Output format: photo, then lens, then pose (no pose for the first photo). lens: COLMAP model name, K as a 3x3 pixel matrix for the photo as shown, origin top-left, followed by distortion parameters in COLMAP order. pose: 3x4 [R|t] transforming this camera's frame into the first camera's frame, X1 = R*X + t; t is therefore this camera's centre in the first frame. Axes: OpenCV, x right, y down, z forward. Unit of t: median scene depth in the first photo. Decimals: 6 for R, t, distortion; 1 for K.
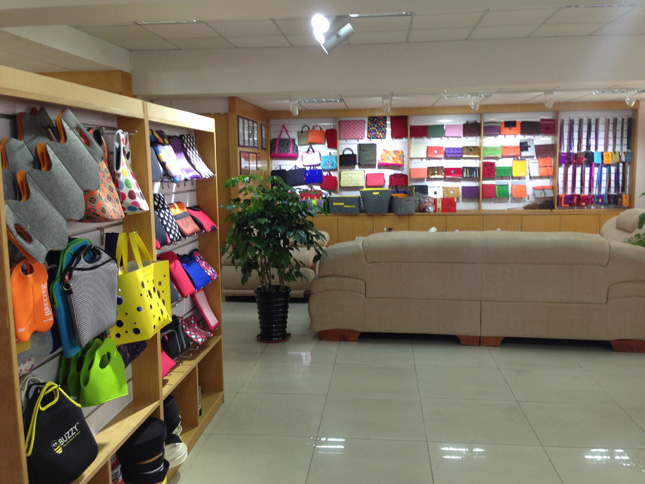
lens RADIAL K [[608.9, 0, 322.5], [0, 608.9, 242.0], [0, 0, 1]] dist [0.062518, 0.002394]
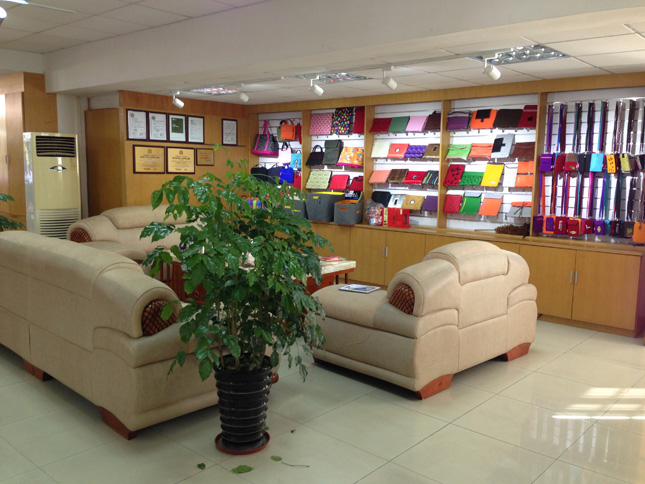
lens RADIAL K [[608.9, 0, 322.5], [0, 608.9, 242.0], [0, 0, 1]] dist [0.062518, 0.002394]
pose [[0.799357, 0.101963, -0.592141, 0.593471], [-0.105587, 0.993998, 0.028624, -0.041610], [0.591506, 0.039641, 0.805326, 0.305580]]
